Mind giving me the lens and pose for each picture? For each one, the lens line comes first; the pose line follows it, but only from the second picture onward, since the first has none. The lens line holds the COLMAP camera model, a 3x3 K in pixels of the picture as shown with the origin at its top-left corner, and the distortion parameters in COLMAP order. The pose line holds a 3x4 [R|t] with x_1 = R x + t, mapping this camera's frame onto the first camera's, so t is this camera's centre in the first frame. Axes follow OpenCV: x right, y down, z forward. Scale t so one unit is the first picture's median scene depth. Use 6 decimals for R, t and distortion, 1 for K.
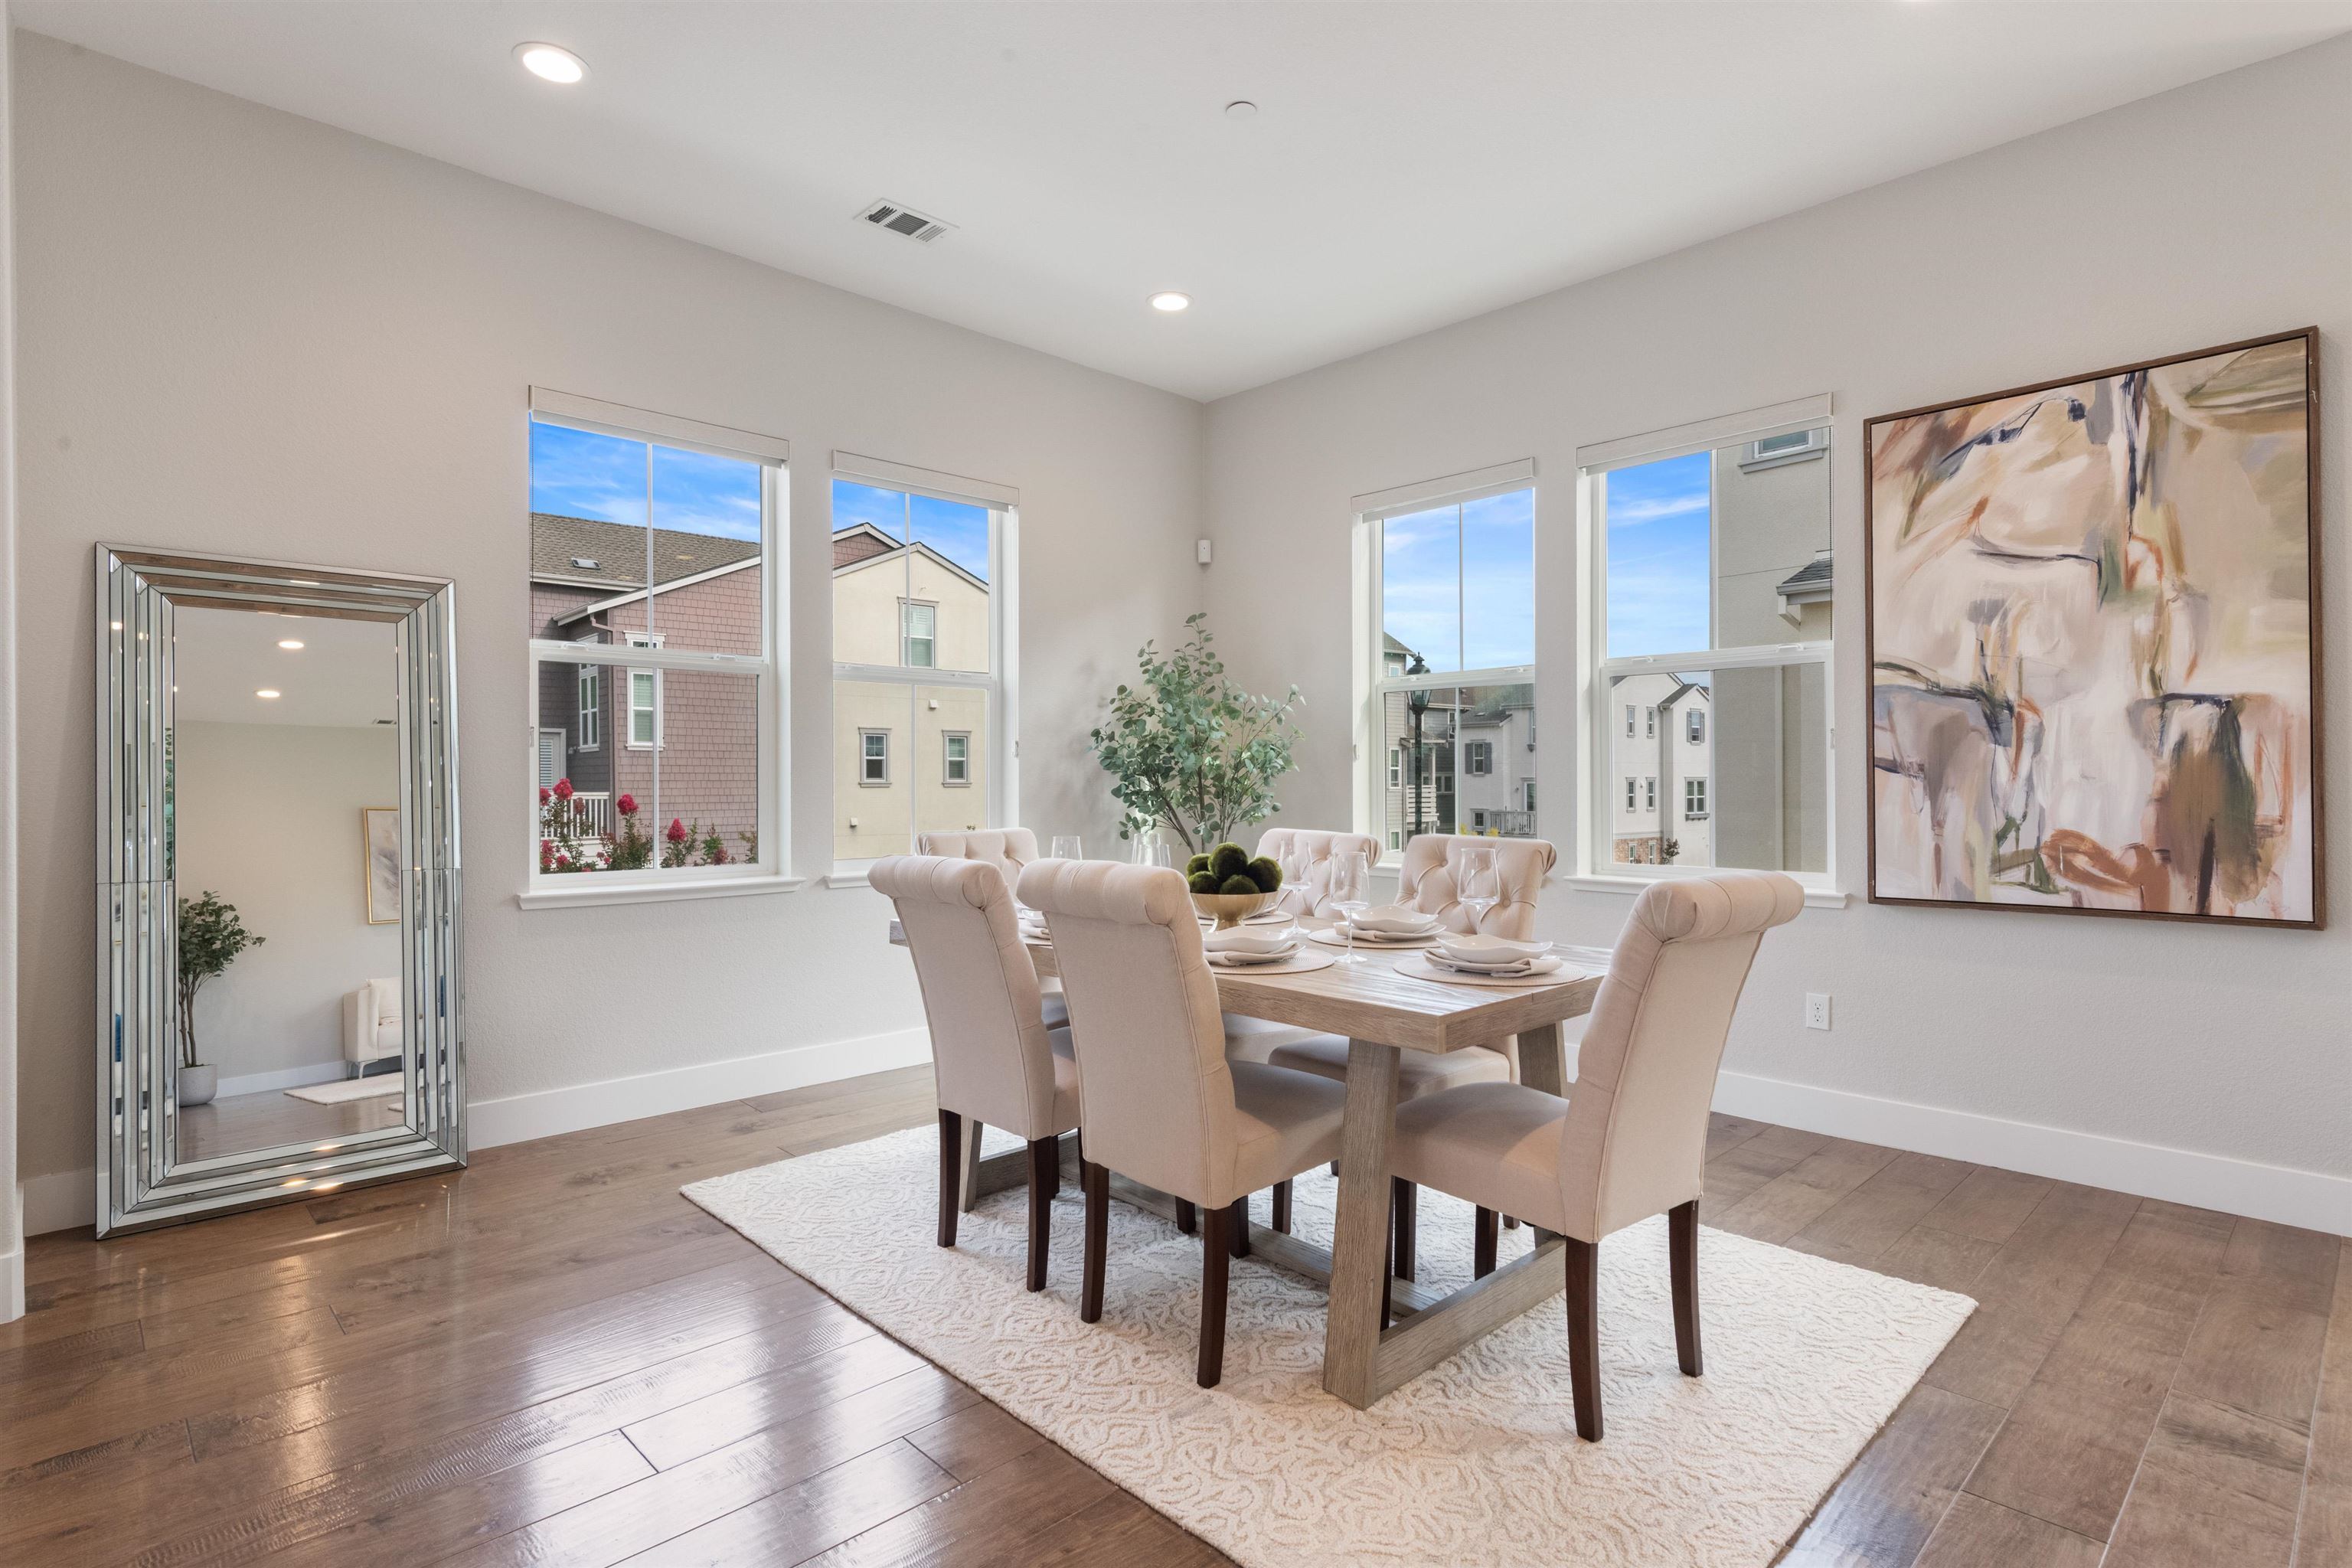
lens RADIAL K [[1164.2, 0, 1171.9], [0, 1164.2, 782.5], [0, 0, 1]] dist [0.000694, -0.000068]
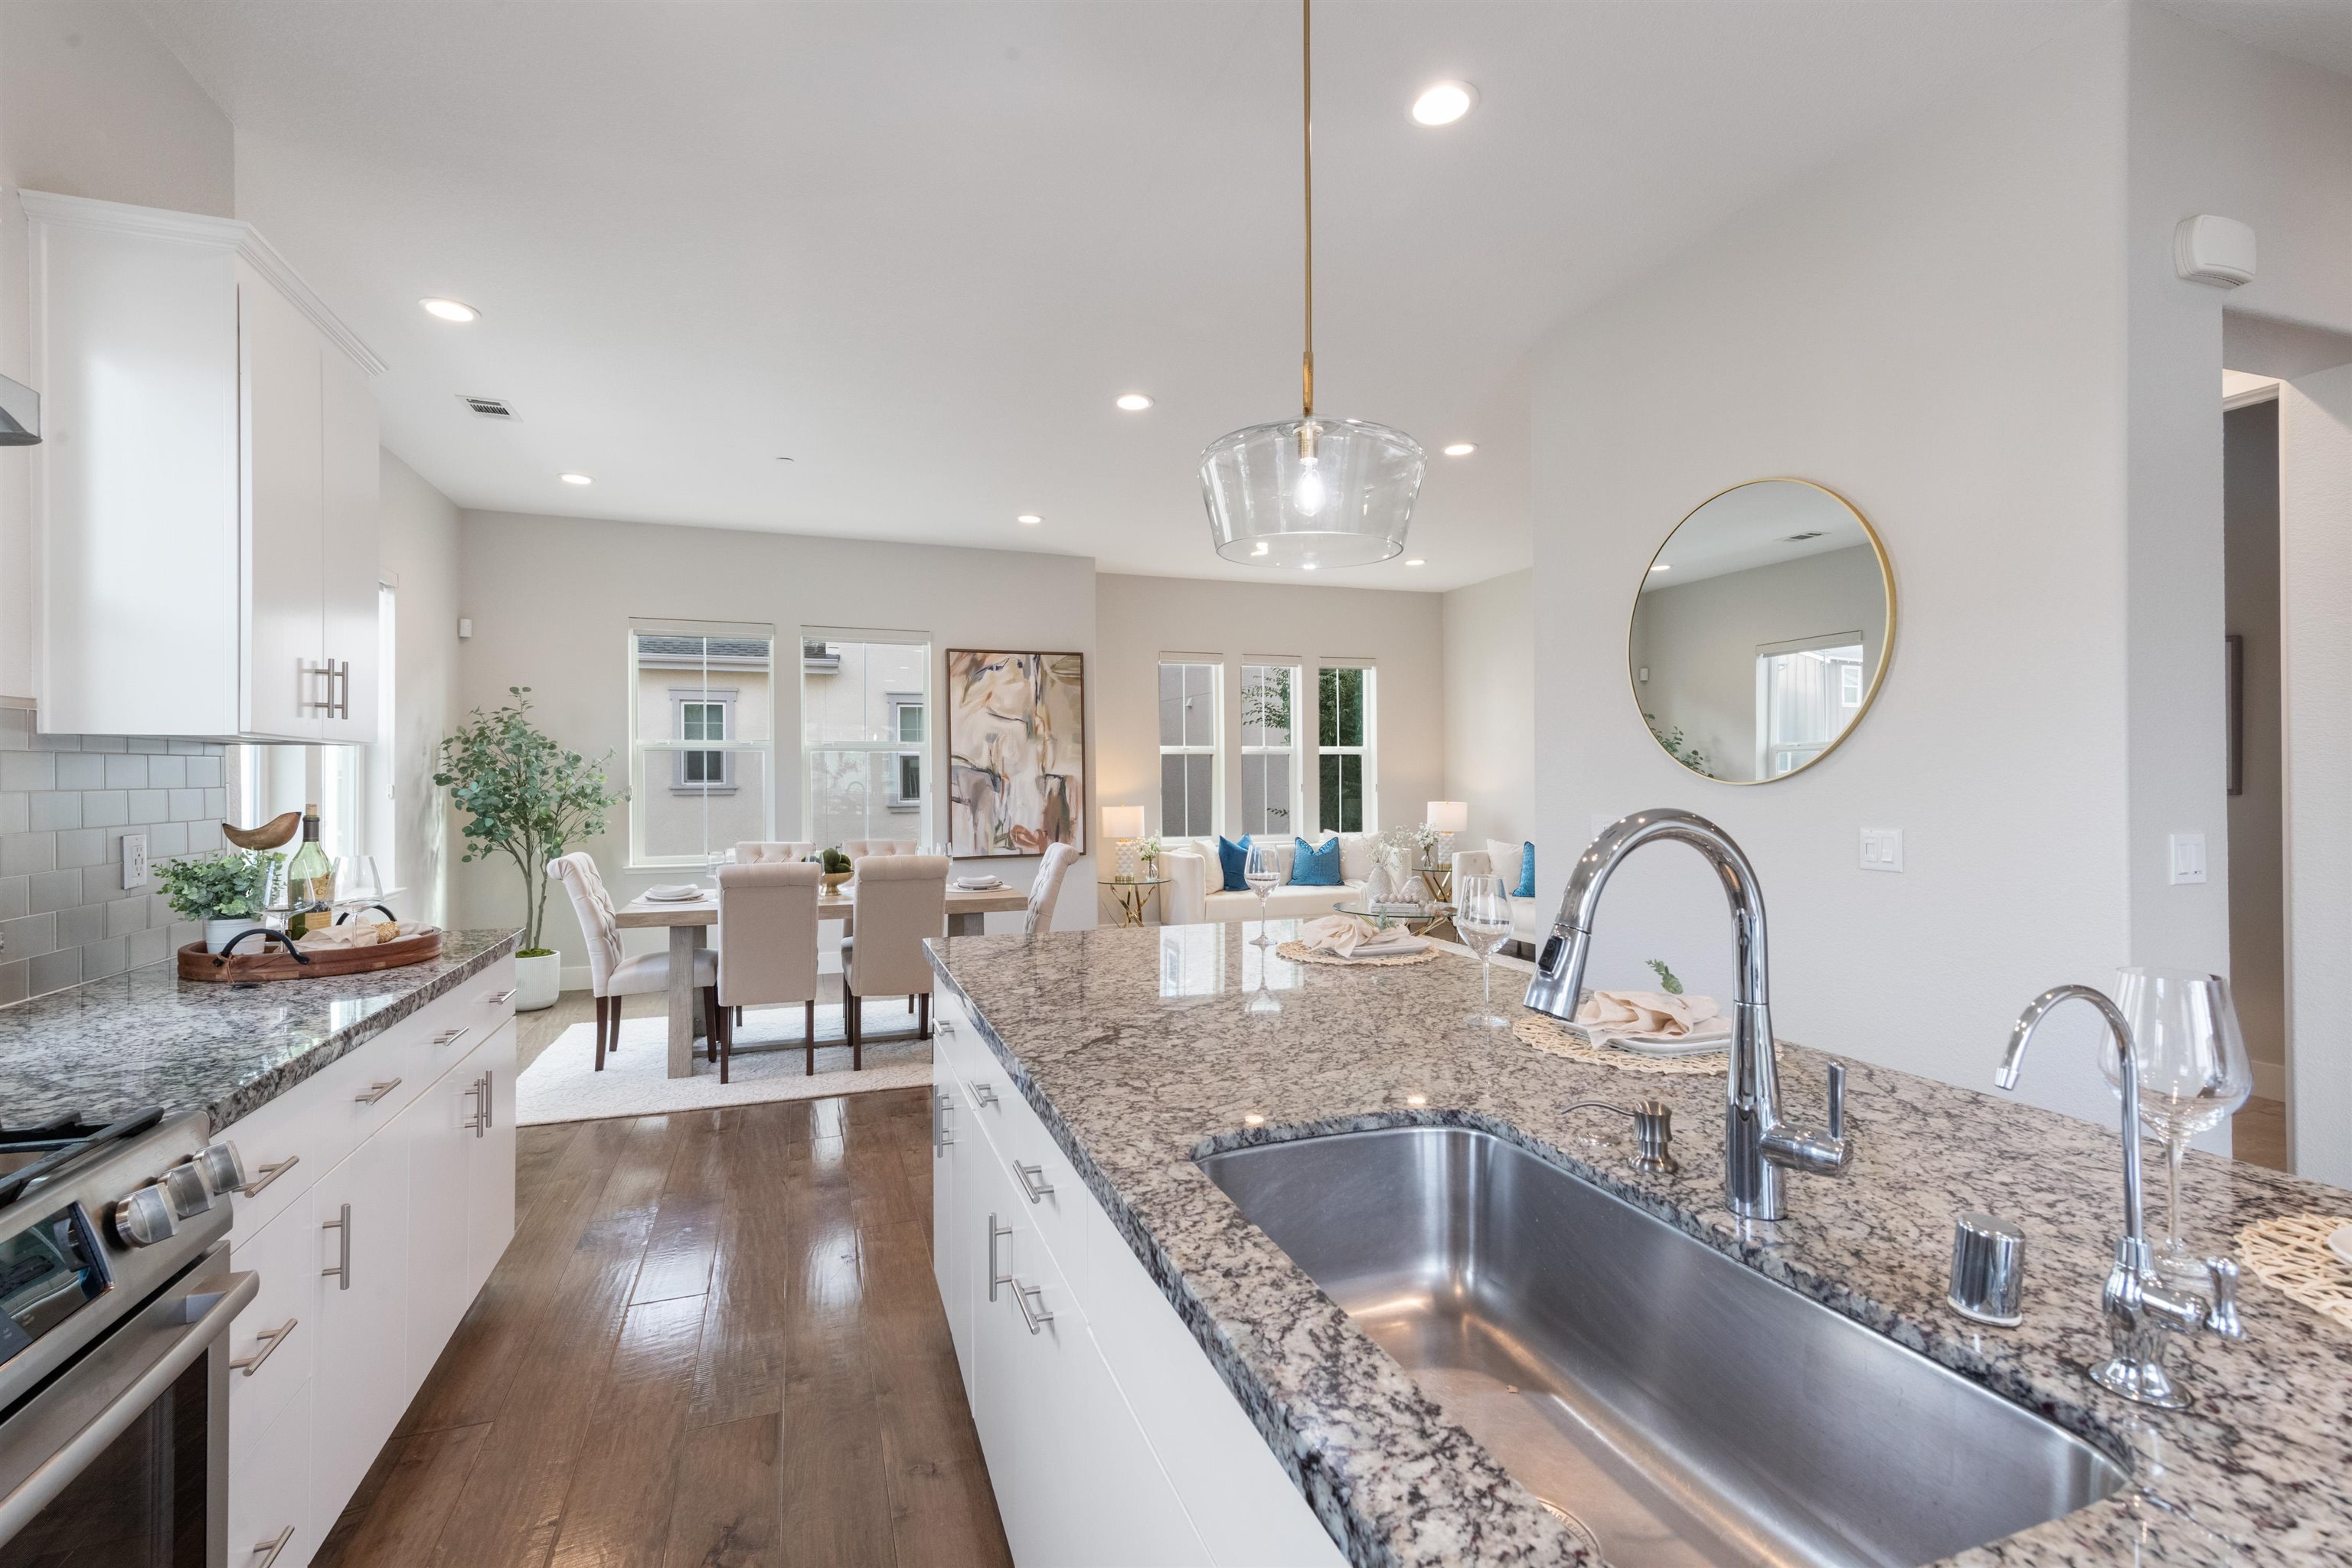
lens RADIAL K [[1035.7, 0, 1173.6], [0, 1035.7, 780.1], [0, 0, 1]] dist [0.000163, -0.000230]
pose [[0.400143, 0.001463, 0.916452, -1.189813], [0.006122, 0.999972, -0.004269, -0.046273], [-0.916432, 0.007319, 0.400123, -0.238776]]
